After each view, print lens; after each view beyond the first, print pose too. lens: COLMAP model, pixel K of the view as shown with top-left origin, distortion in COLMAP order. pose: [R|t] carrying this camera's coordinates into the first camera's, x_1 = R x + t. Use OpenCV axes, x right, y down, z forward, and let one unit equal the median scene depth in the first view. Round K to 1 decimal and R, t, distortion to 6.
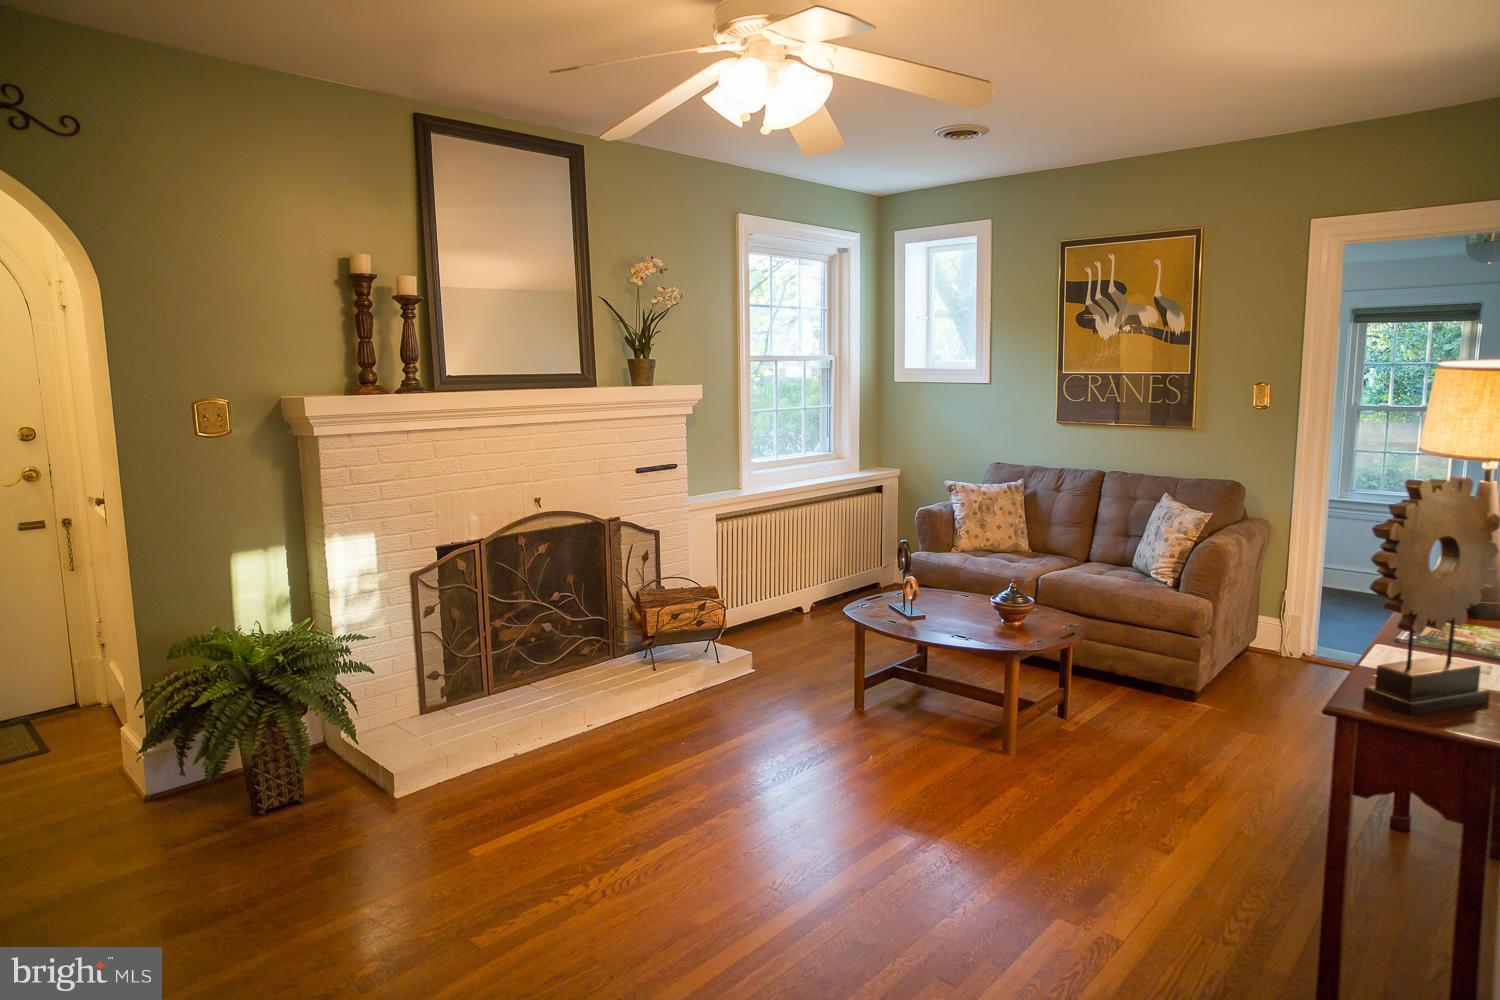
lens RADIAL K [[903.9, 0, 760.6], [0, 903.9, 484.4], [0, 0, 1]] dist [-0.088014, 0.083444]
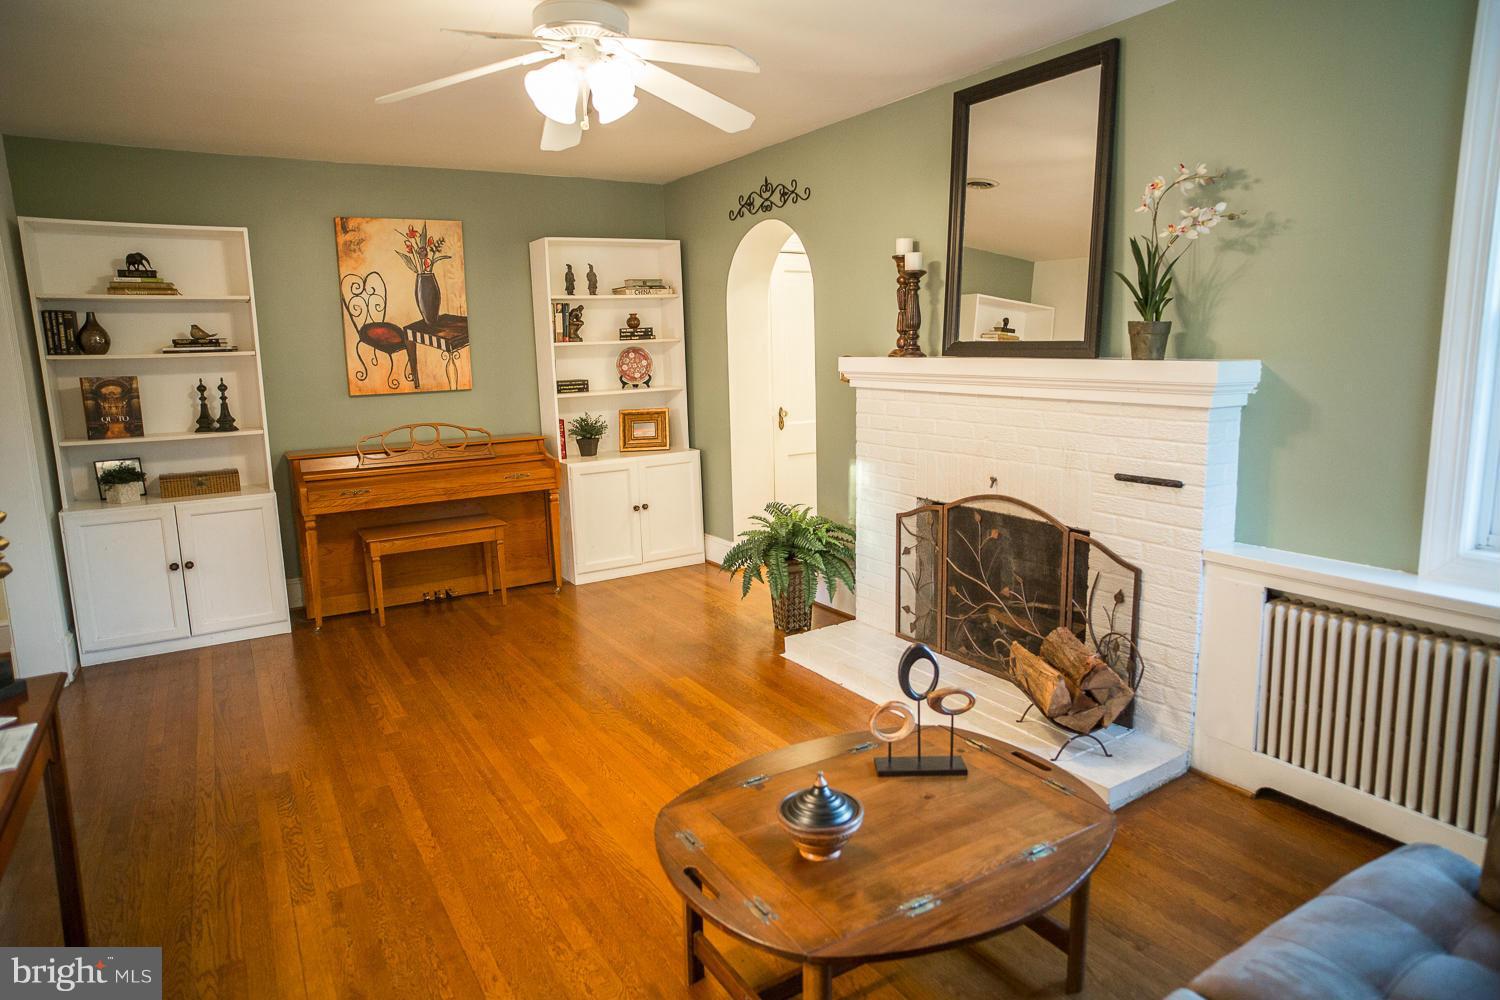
lens RADIAL K [[903.9, 0, 760.6], [0, 903.9, 484.4], [0, 0, 1]] dist [-0.088014, 0.083444]
pose [[-0.251709, 0.163799, -0.953841, 0.704958], [-0.104474, 0.975215, 0.195039, -0.135124], [0.962148, 0.148744, -0.228358, 1.009320]]
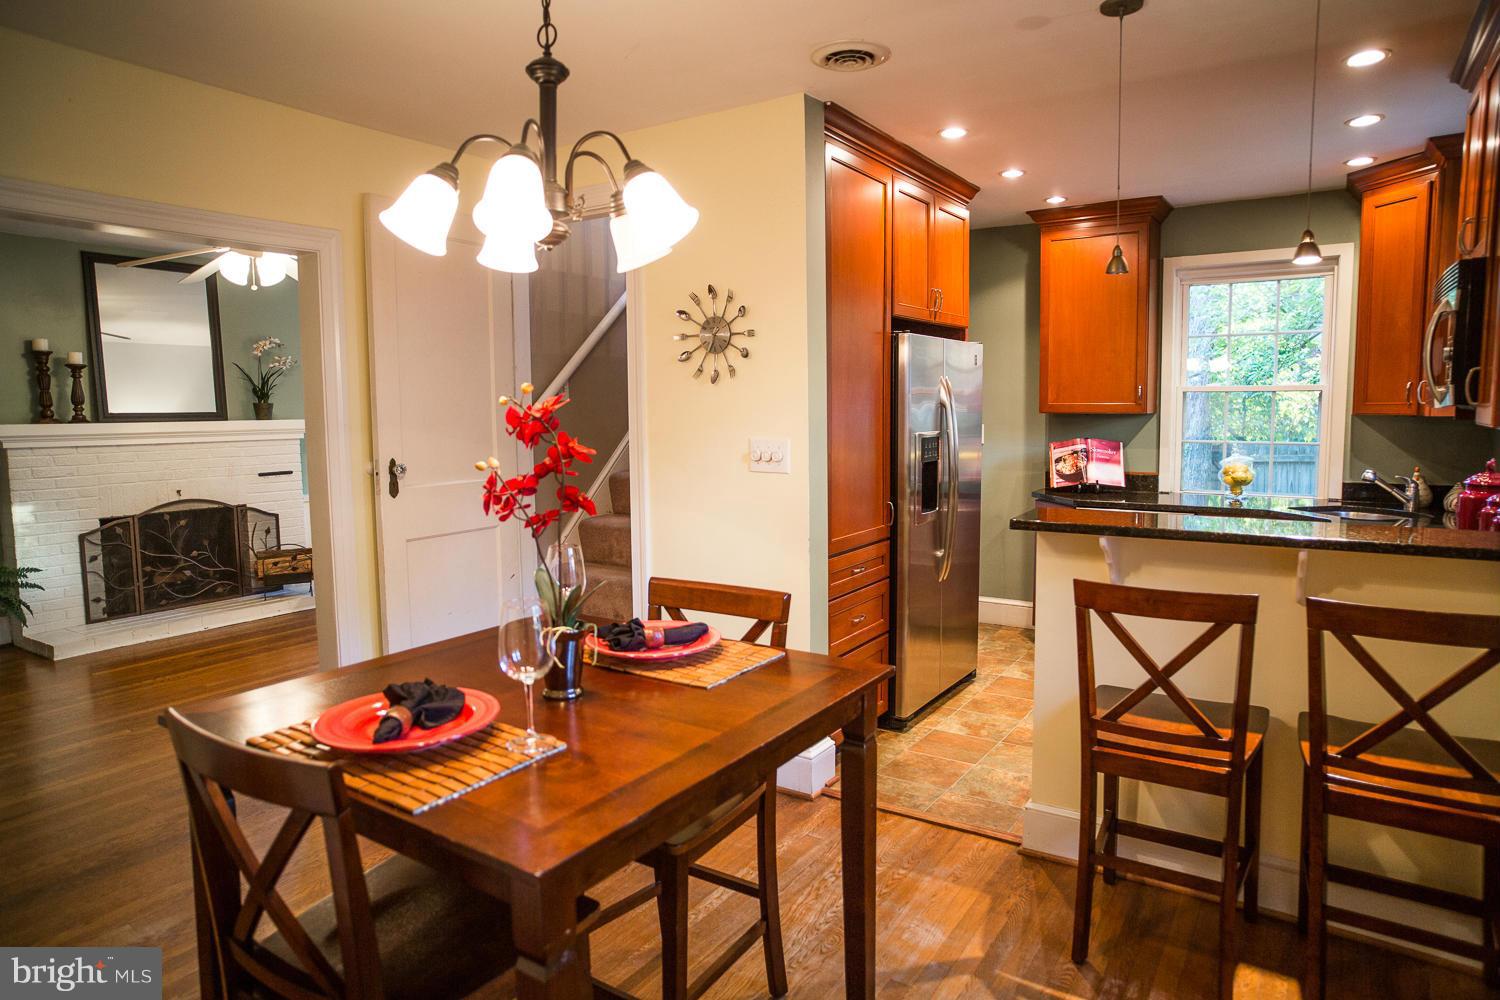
lens RADIAL K [[903.9, 0, 760.6], [0, 903.9, 484.4], [0, 0, 1]] dist [-0.088014, 0.083444]
pose [[0.984808, -0.016809, 0.172830, 0.507732], [0.024442, 0.998813, -0.042129, 0.098557], [-0.171917, 0.045713, 0.984050, -0.731426]]
